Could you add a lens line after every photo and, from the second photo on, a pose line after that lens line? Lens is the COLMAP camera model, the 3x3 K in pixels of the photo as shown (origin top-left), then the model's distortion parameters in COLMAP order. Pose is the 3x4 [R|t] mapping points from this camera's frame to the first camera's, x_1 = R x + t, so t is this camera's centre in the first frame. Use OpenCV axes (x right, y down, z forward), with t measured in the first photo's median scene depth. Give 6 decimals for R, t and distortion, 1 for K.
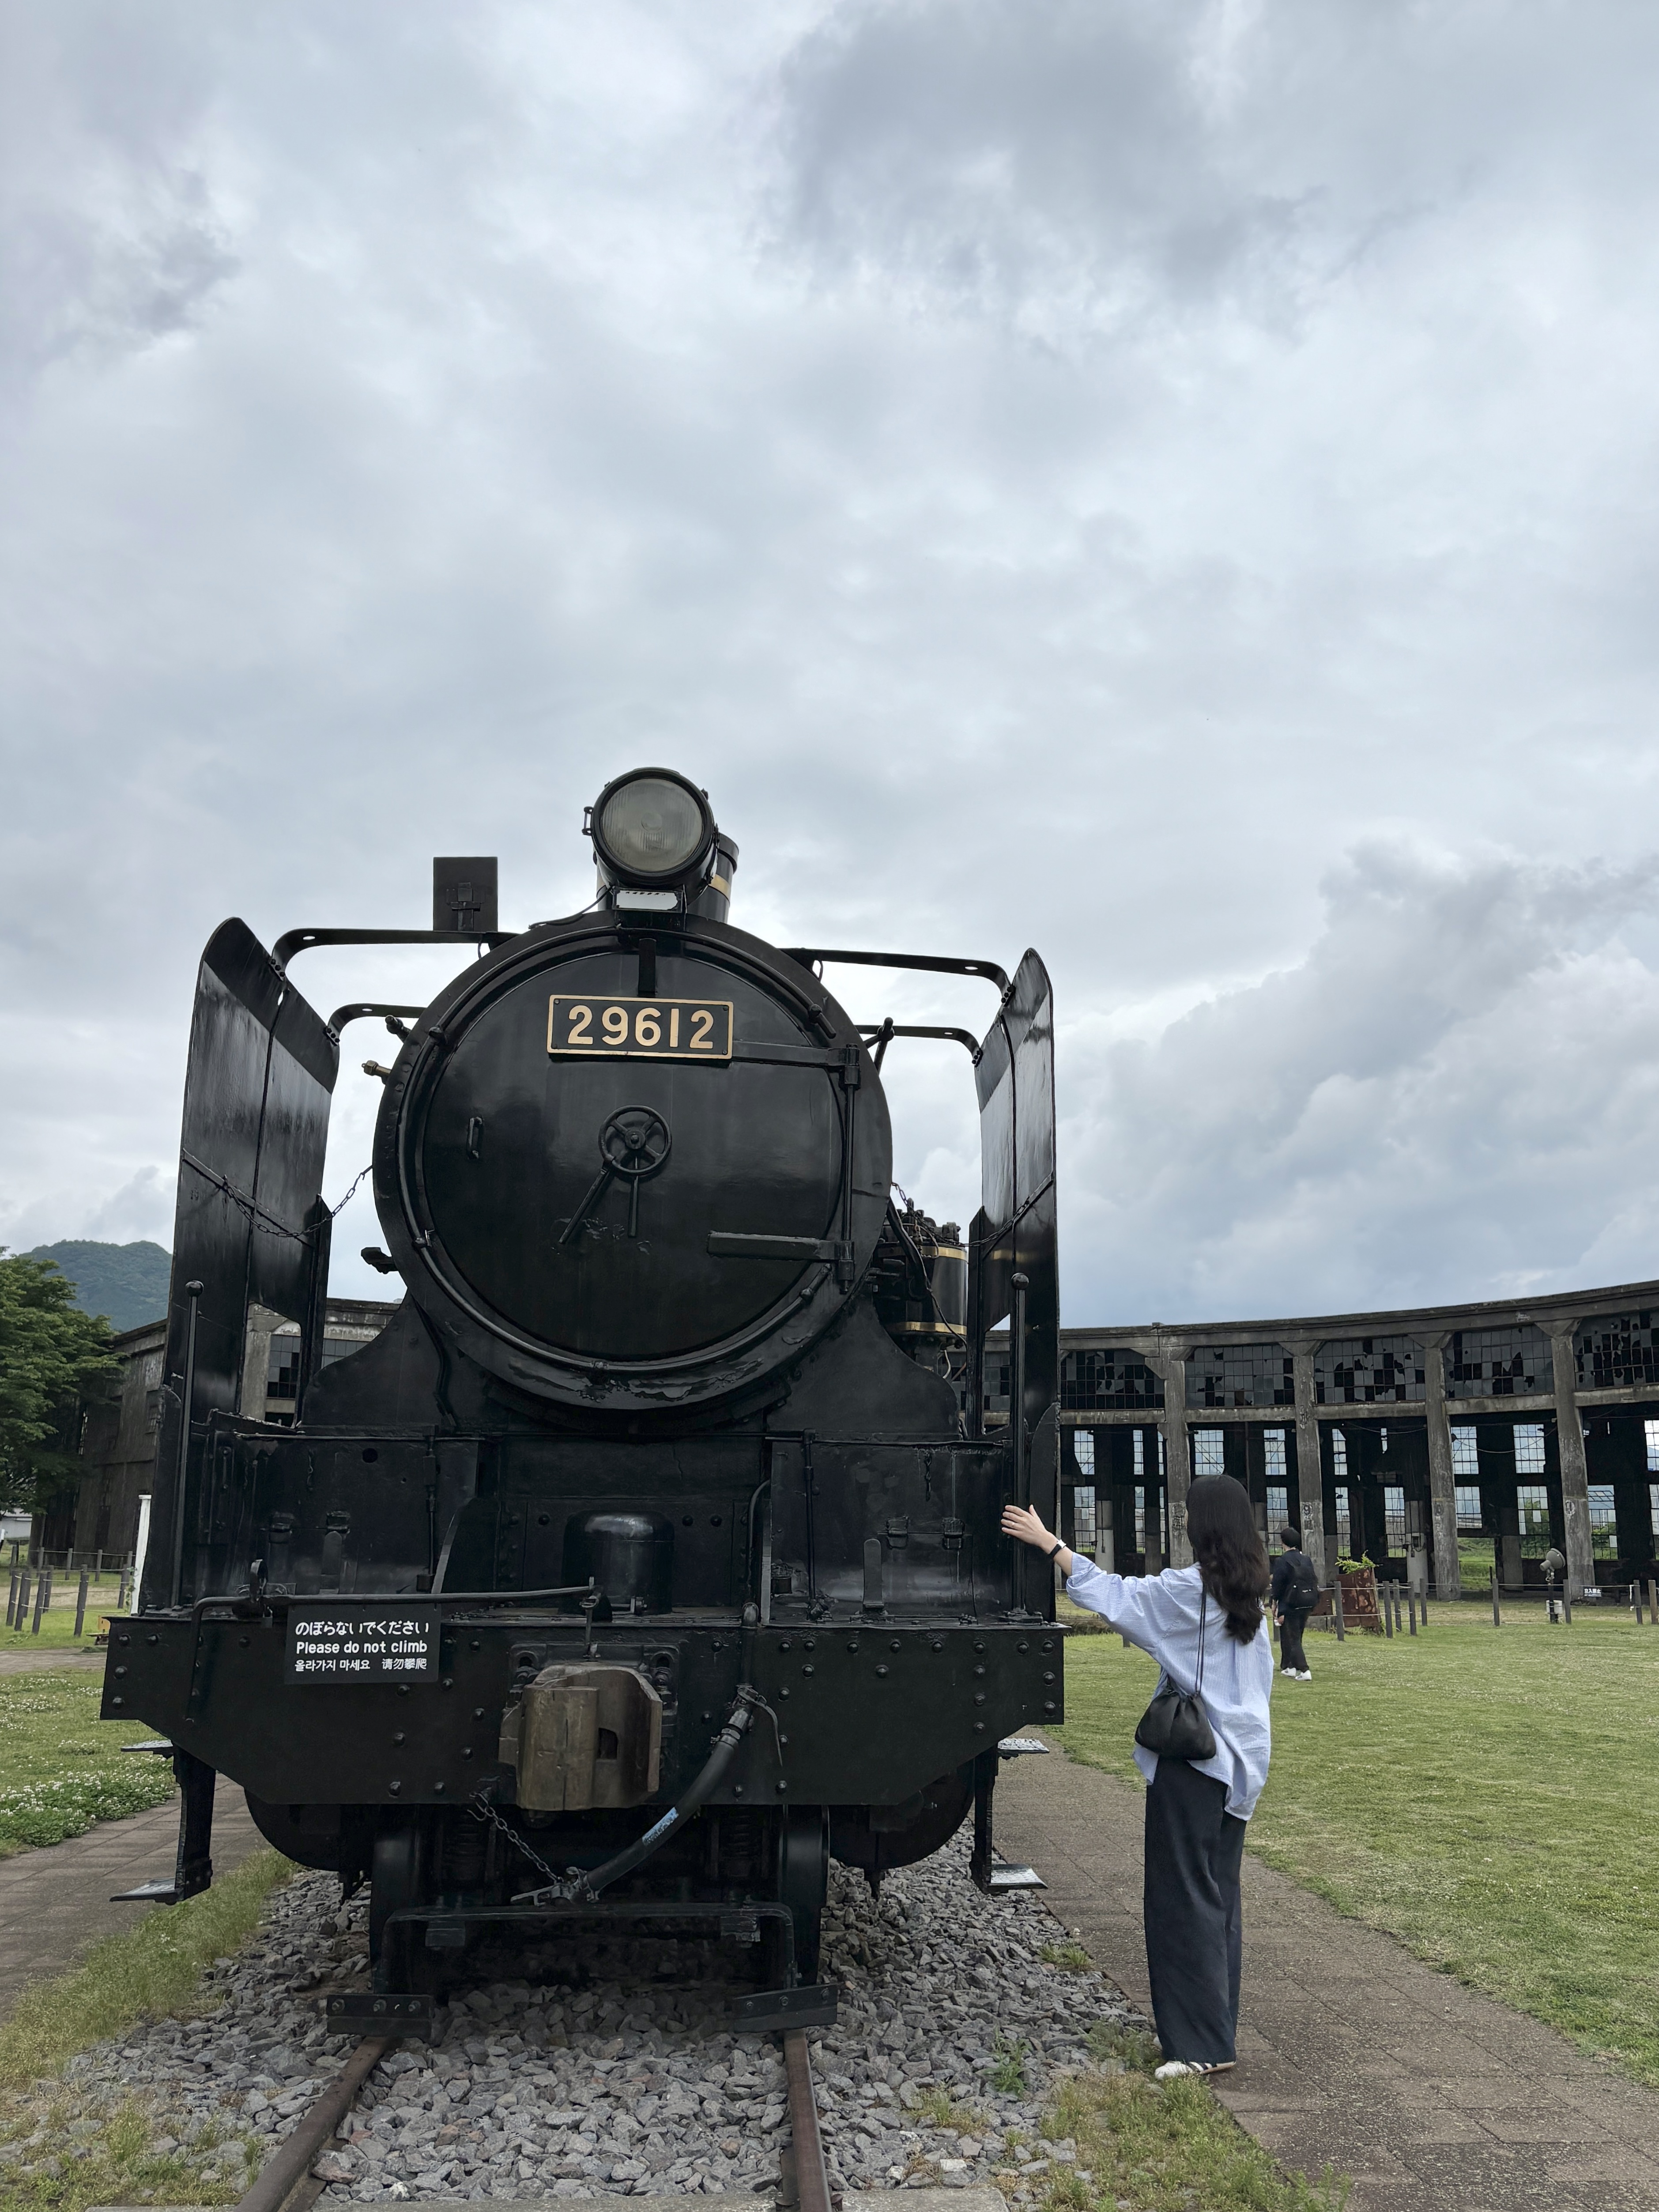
lens RADIAL K [[1918.7, 0, 879.9], [0, 1918.7, 1082.2], [0, 0, 1]] dist [0.023046, -0.024498]
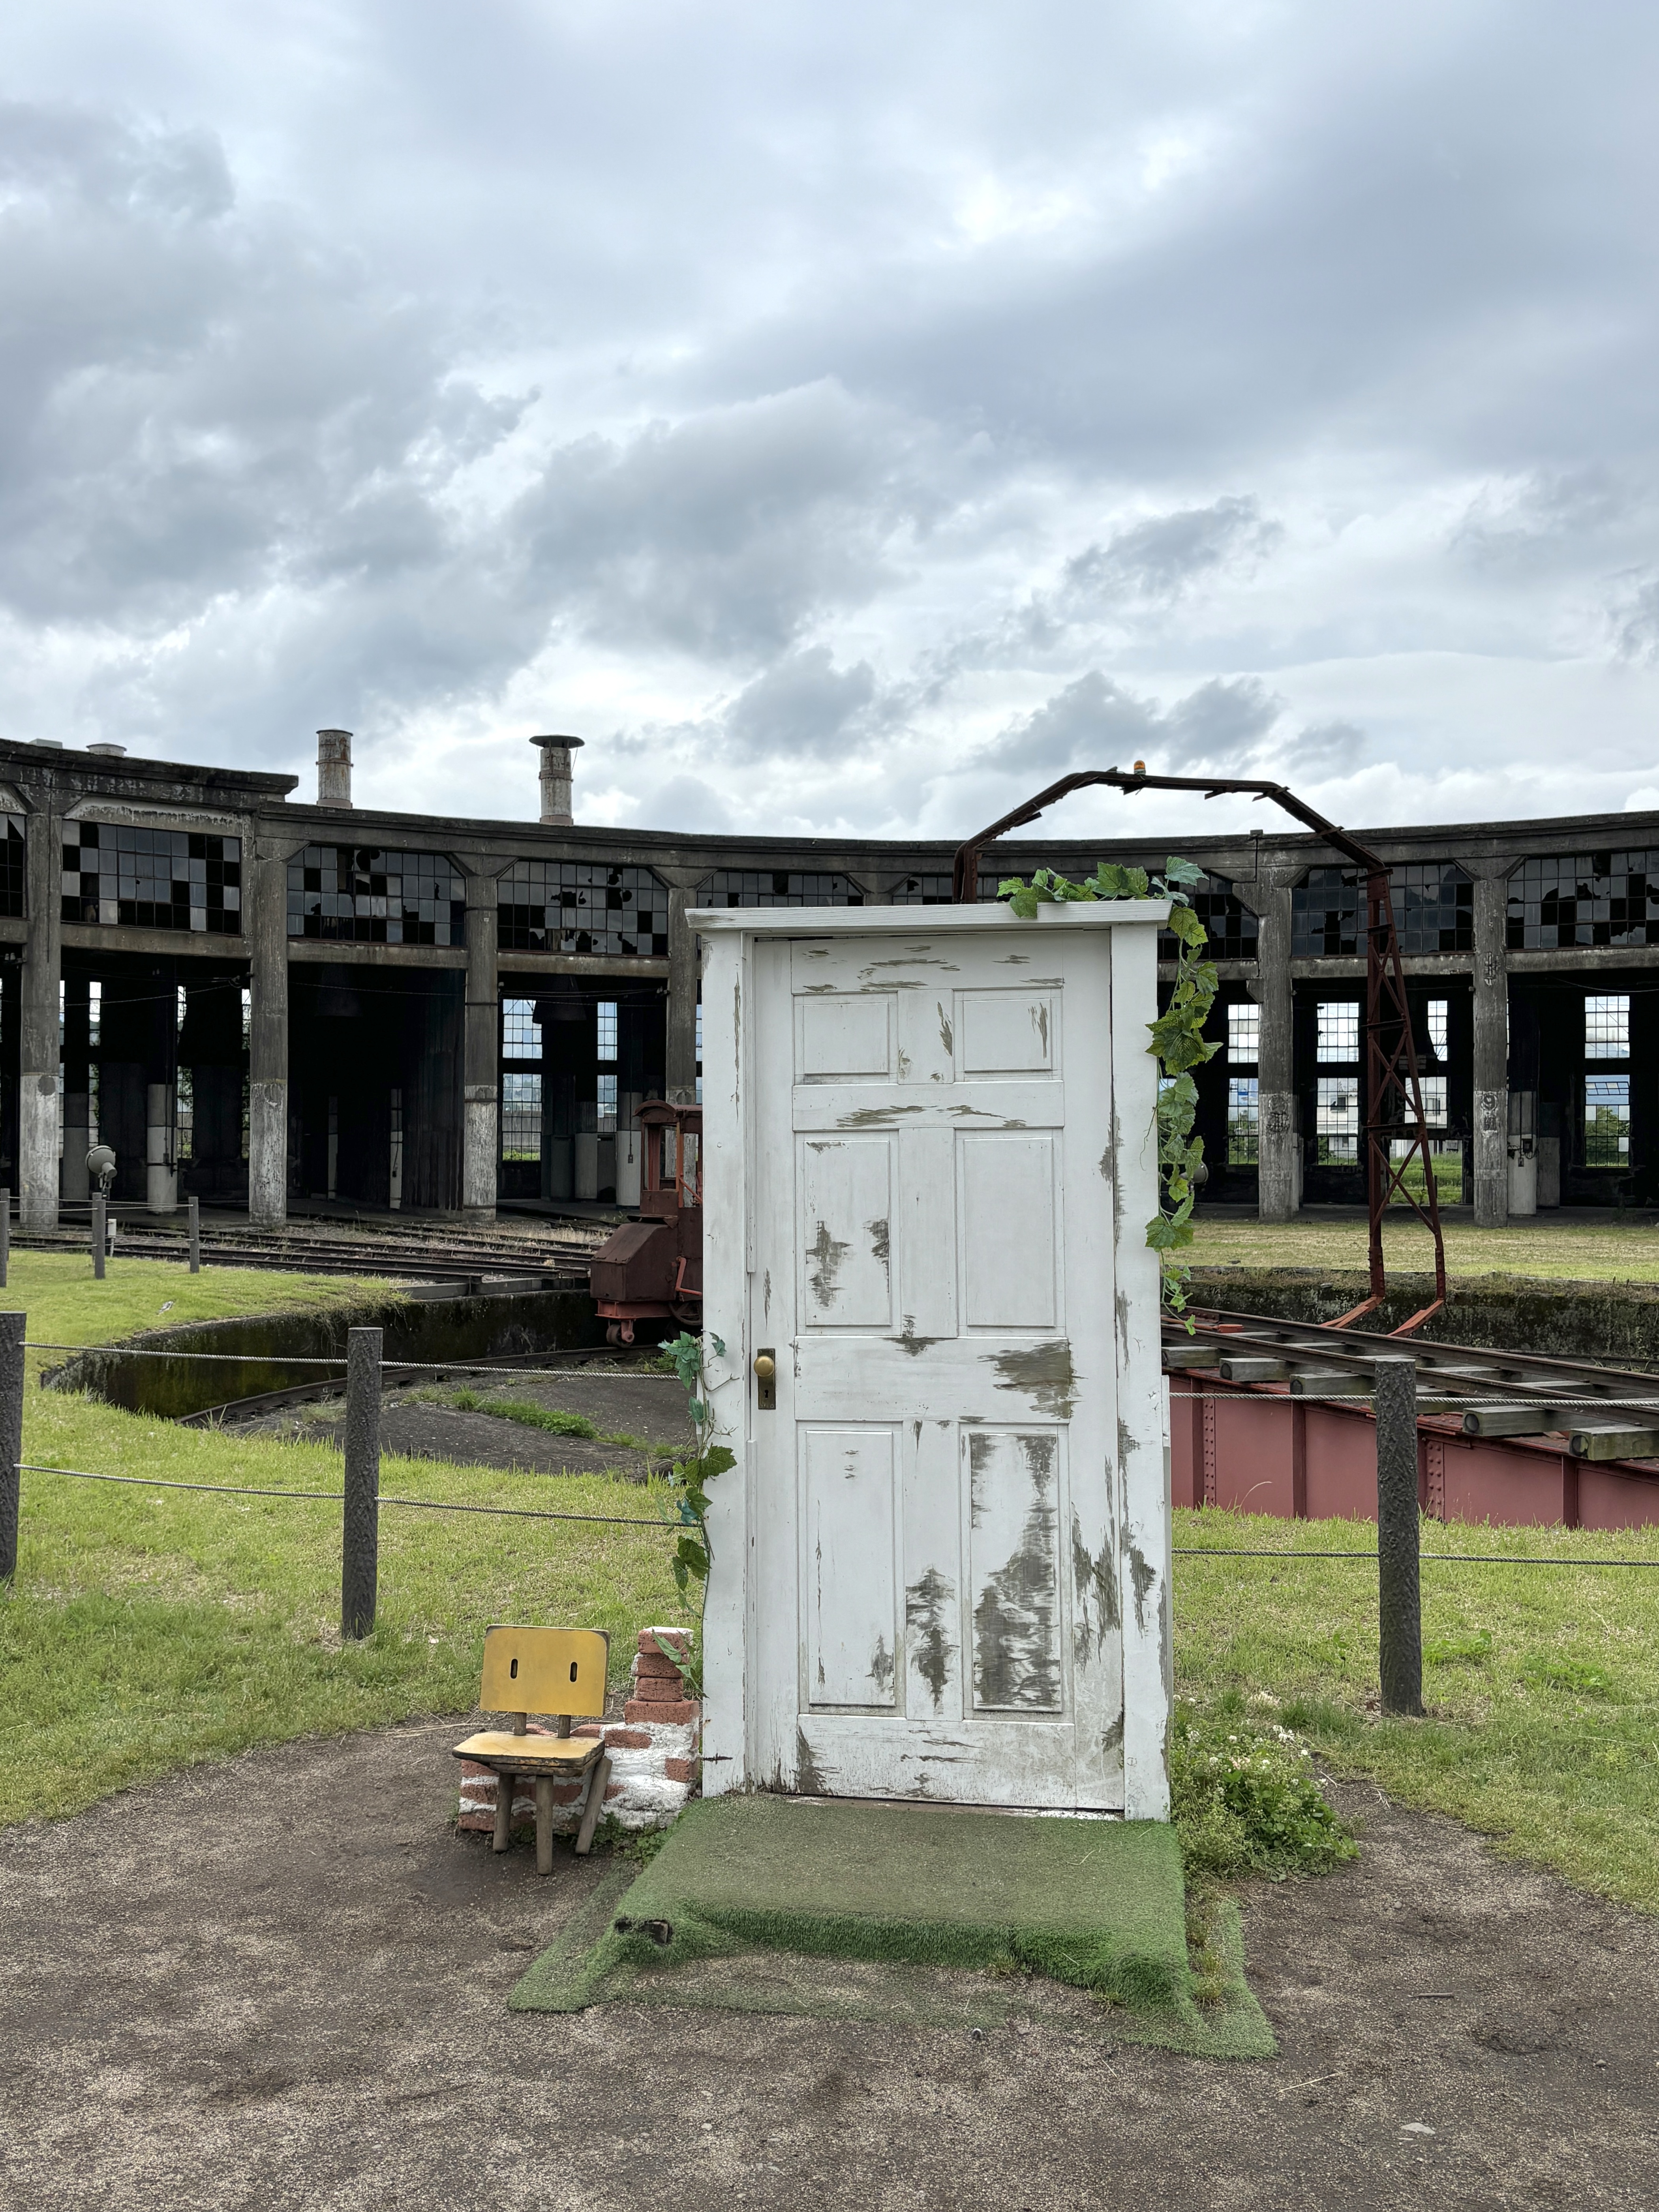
lens RADIAL K [[1955.1, 0, 818.4], [0, 1955.1, 1154.0], [0, 0, 1]] dist [0.045943, -0.073666]
pose [[0.972845, -0.006887, 0.231354, -0.189931], [-0.047909, 0.971918, 0.230391, 0.100558], [-0.226443, -0.235218, 0.945196, 0.432397]]
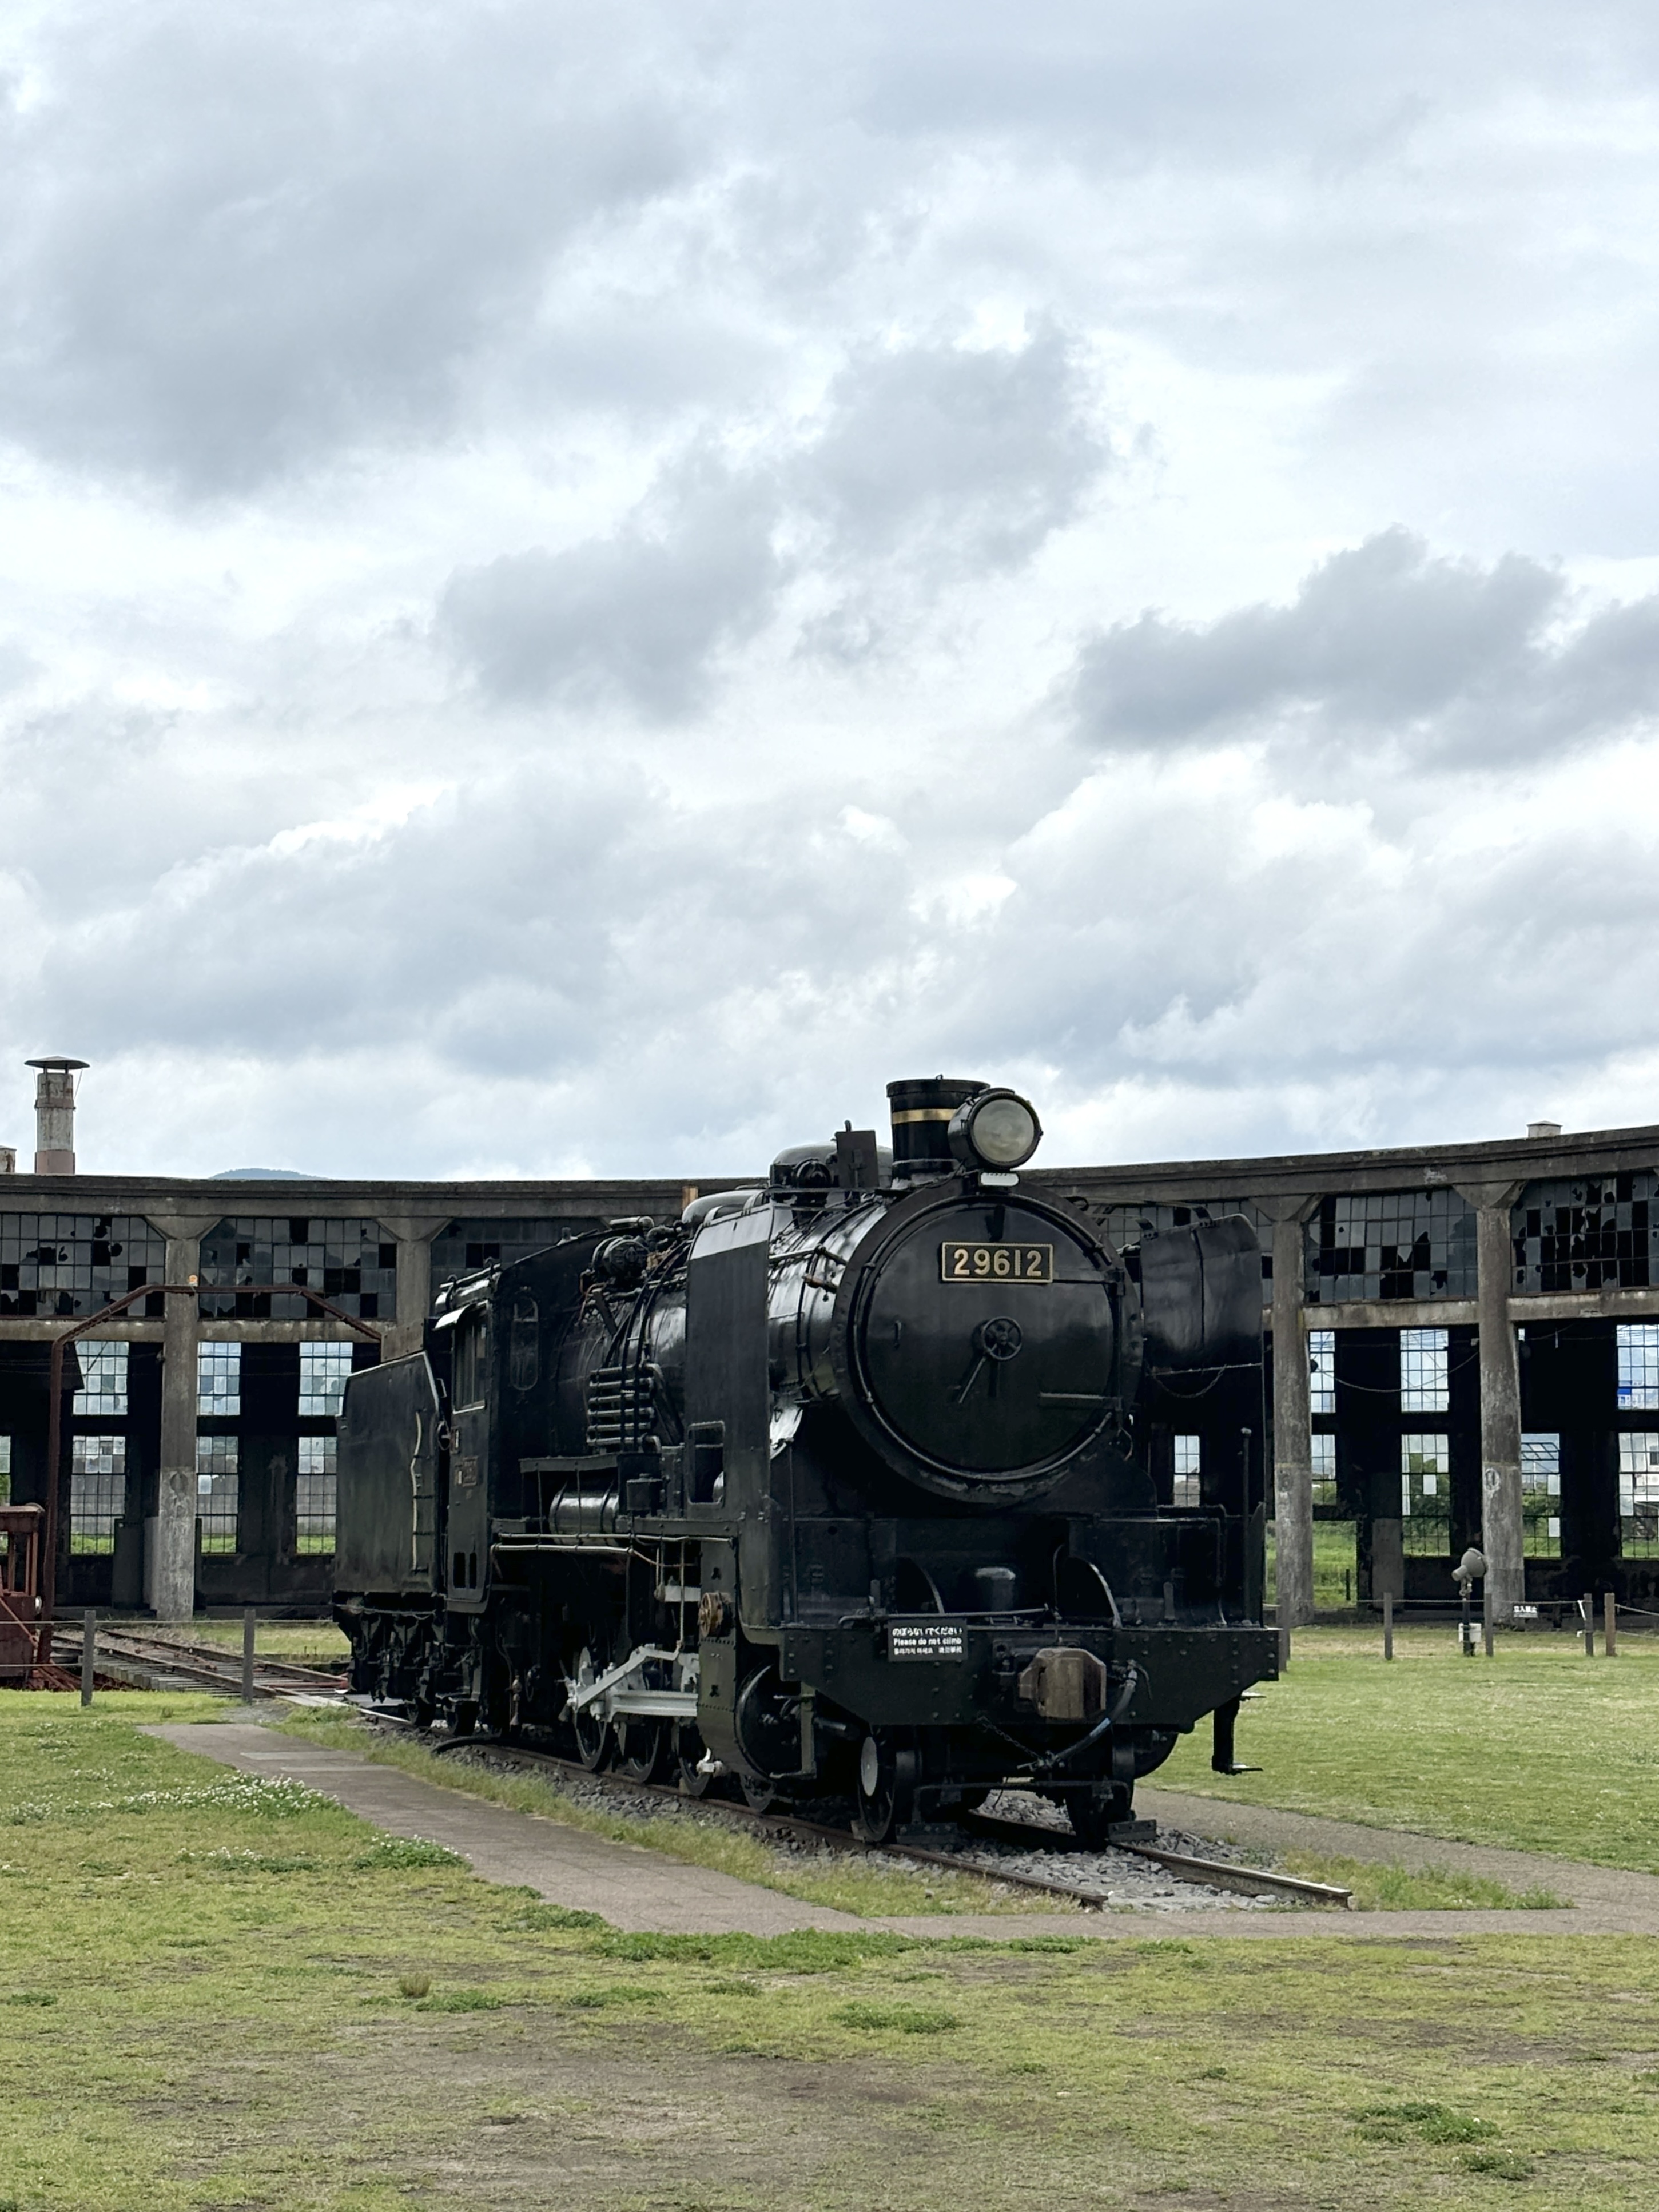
lens RADIAL K [[4135.2, 0, 813.1], [0, 4135.2, 1118.4], [0, 0, 1]] dist [0.252391, 0.000000]
pose [[0.983612, 0.008379, 0.180104, -0.103969], [-0.032991, 0.990419, 0.134096, -0.069990], [-0.177255, -0.137840, 0.974464, -0.266143]]
